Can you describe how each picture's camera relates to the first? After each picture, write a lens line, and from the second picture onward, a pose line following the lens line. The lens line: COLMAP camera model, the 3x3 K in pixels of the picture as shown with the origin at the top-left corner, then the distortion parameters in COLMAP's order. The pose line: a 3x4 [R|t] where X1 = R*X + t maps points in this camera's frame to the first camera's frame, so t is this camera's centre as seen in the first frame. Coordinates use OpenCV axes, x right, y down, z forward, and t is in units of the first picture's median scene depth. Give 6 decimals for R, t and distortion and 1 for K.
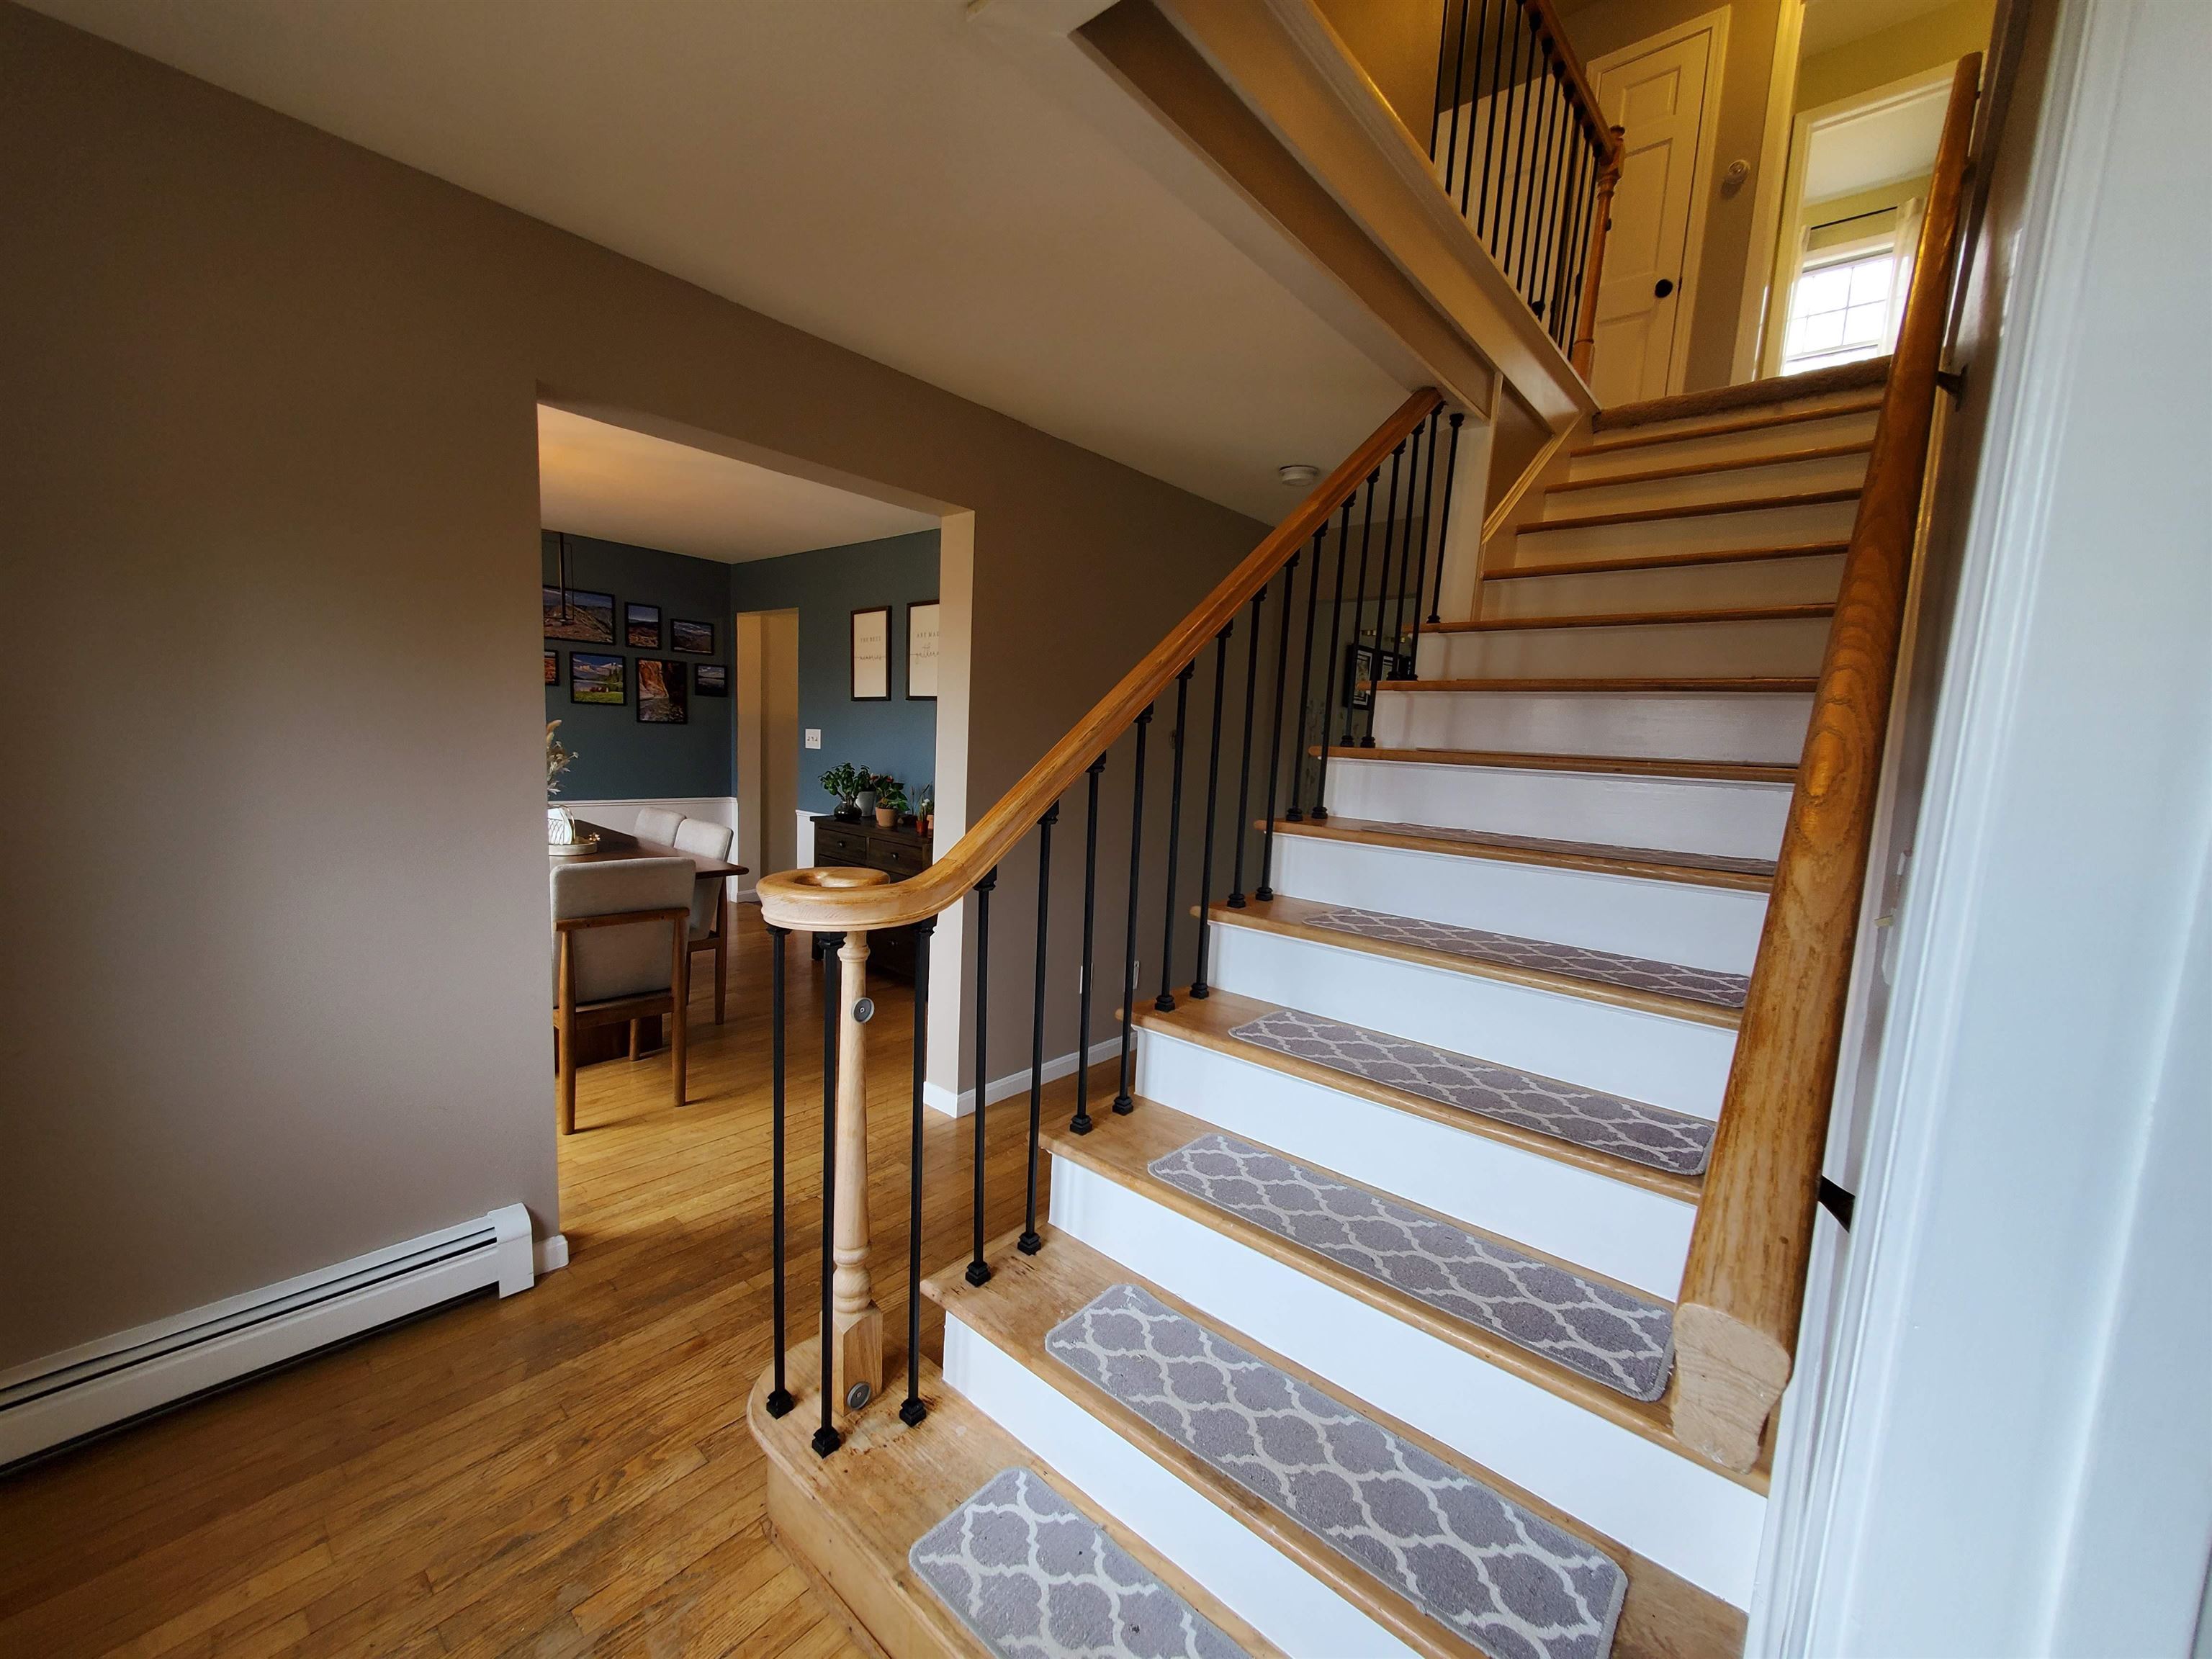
lens RADIAL K [[871.0, 0, 1104.5], [0, 871.0, 839.8], [0, 0, 1]] dist [0.001184, 0.000184]
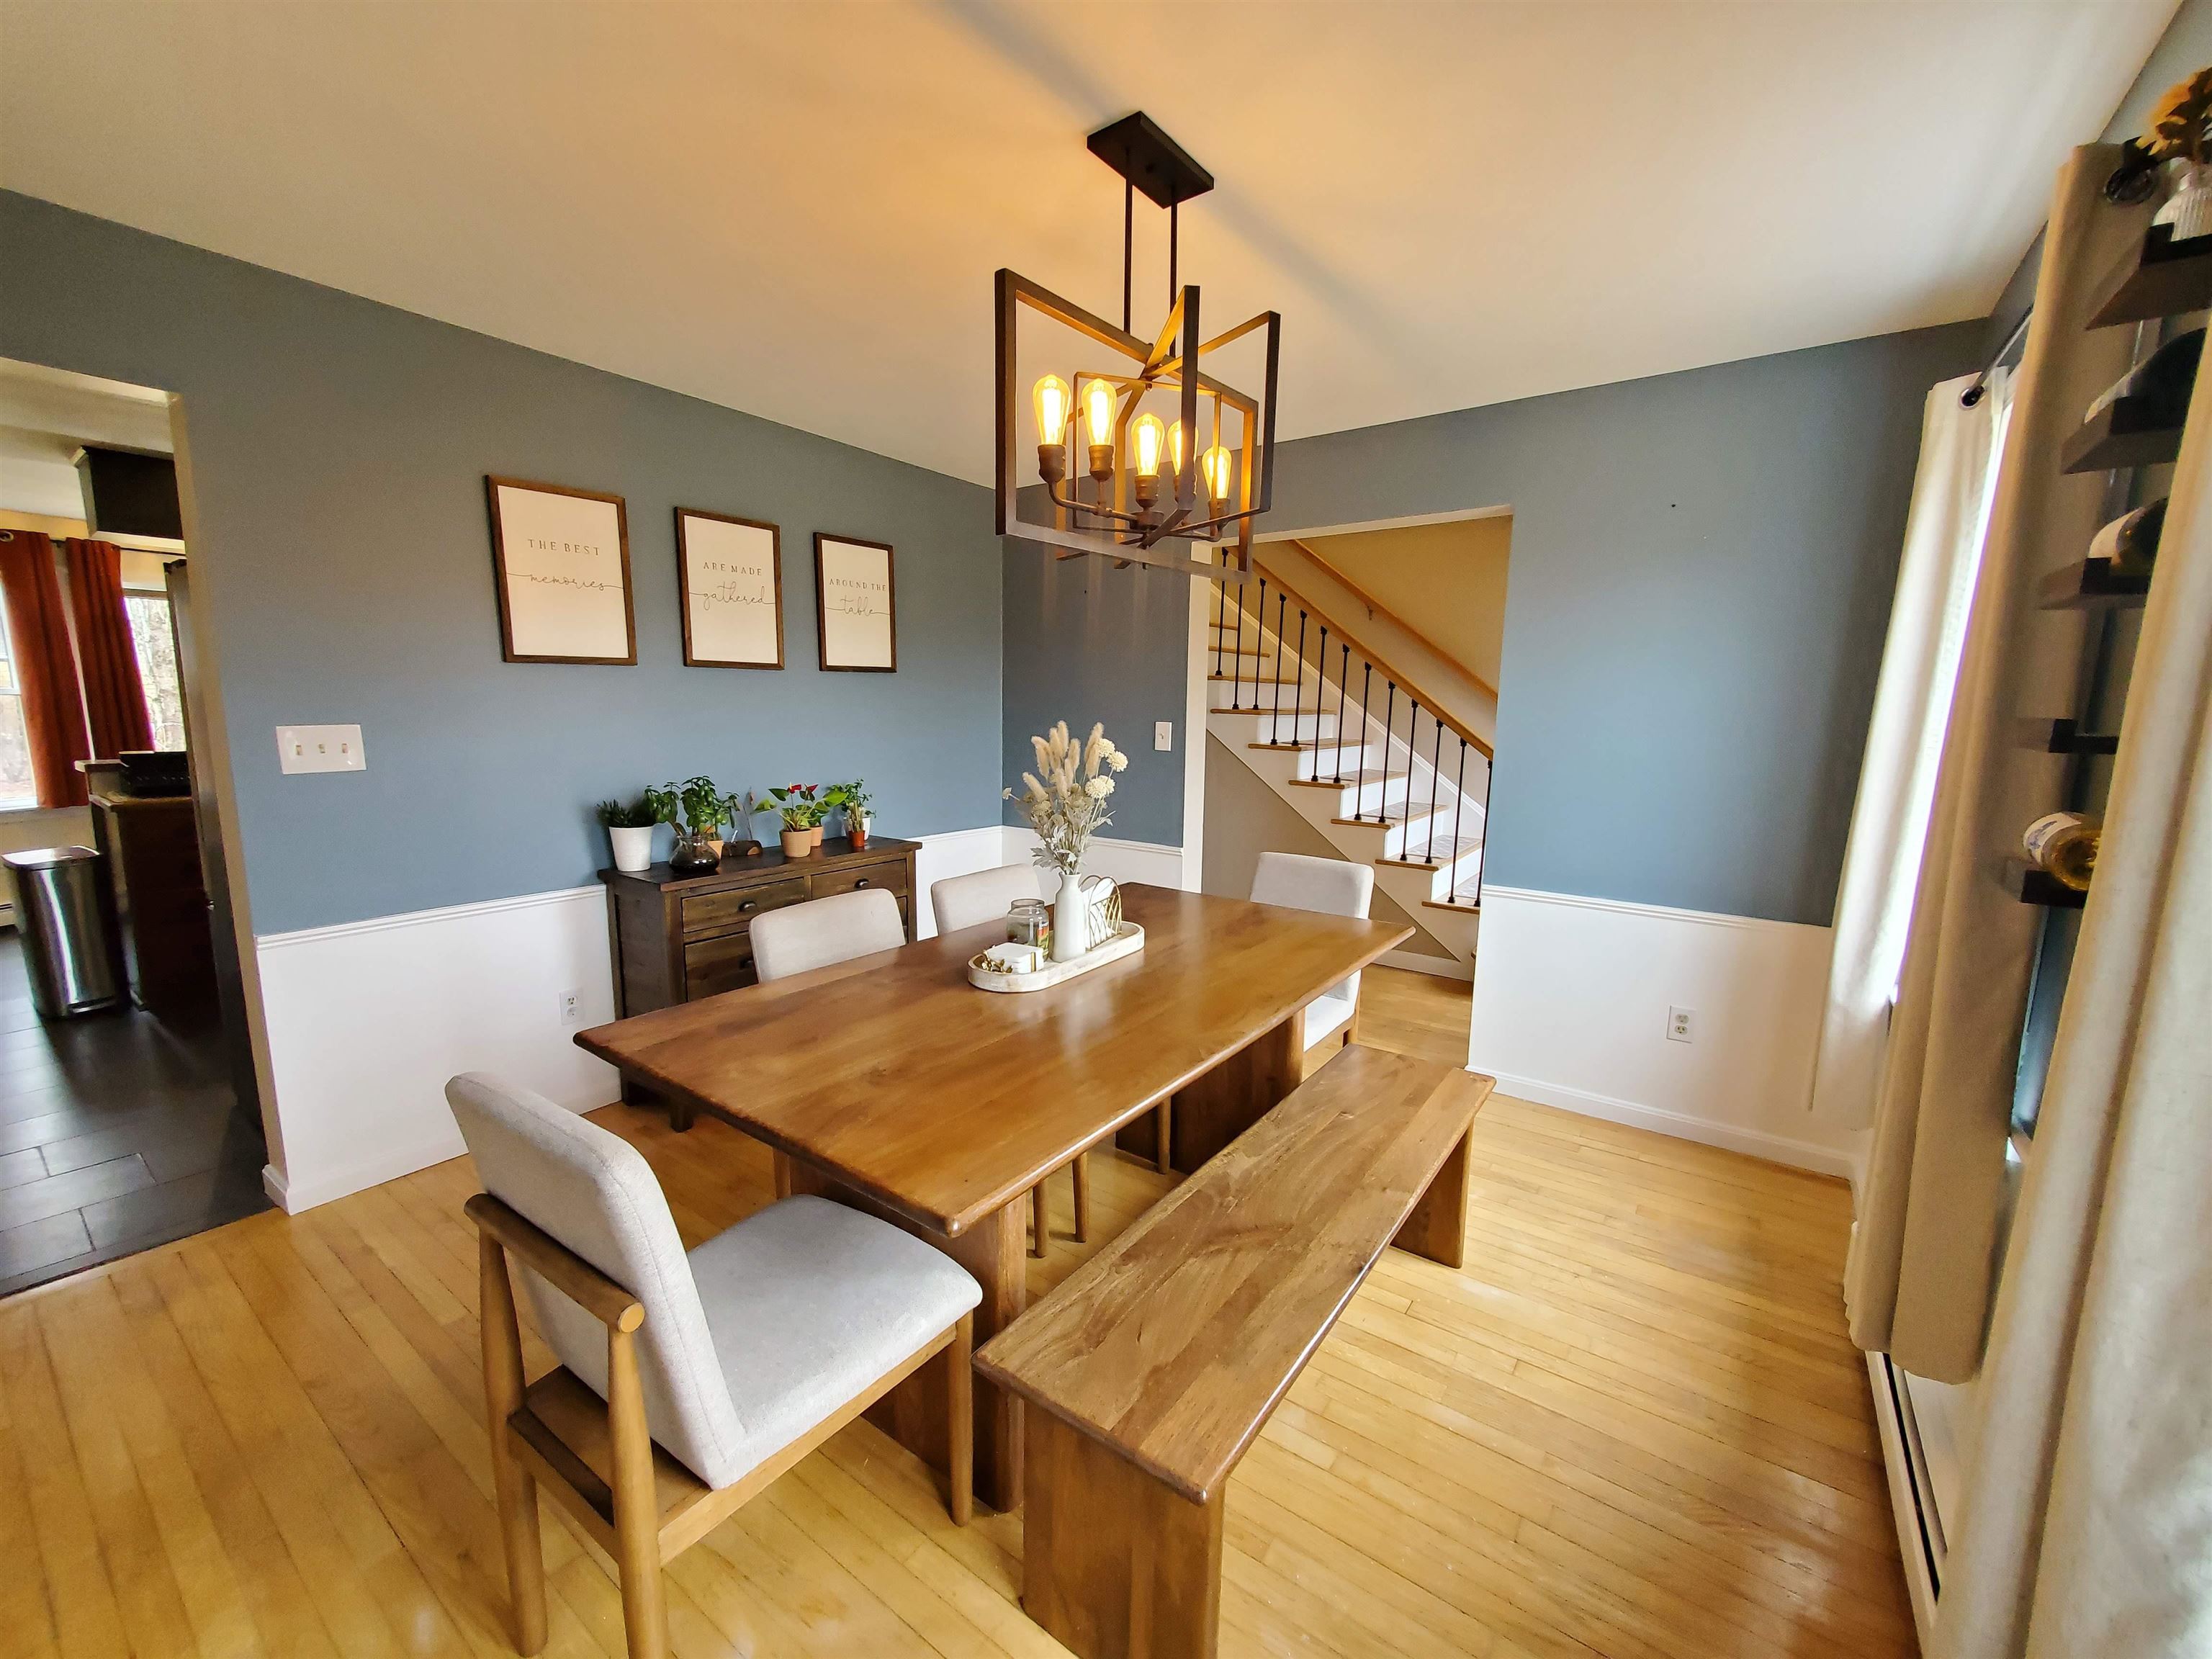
lens RADIAL K [[871.0, 0, 1104.5], [0, 871.0, 839.8], [0, 0, 1]] dist [0.001184, 0.000184]
pose [[-0.082606, -0.201993, 0.975897, -0.949376], [0.095377, 0.973147, 0.209497, -0.152446], [-0.992008, 0.110384, -0.061122, 0.817331]]
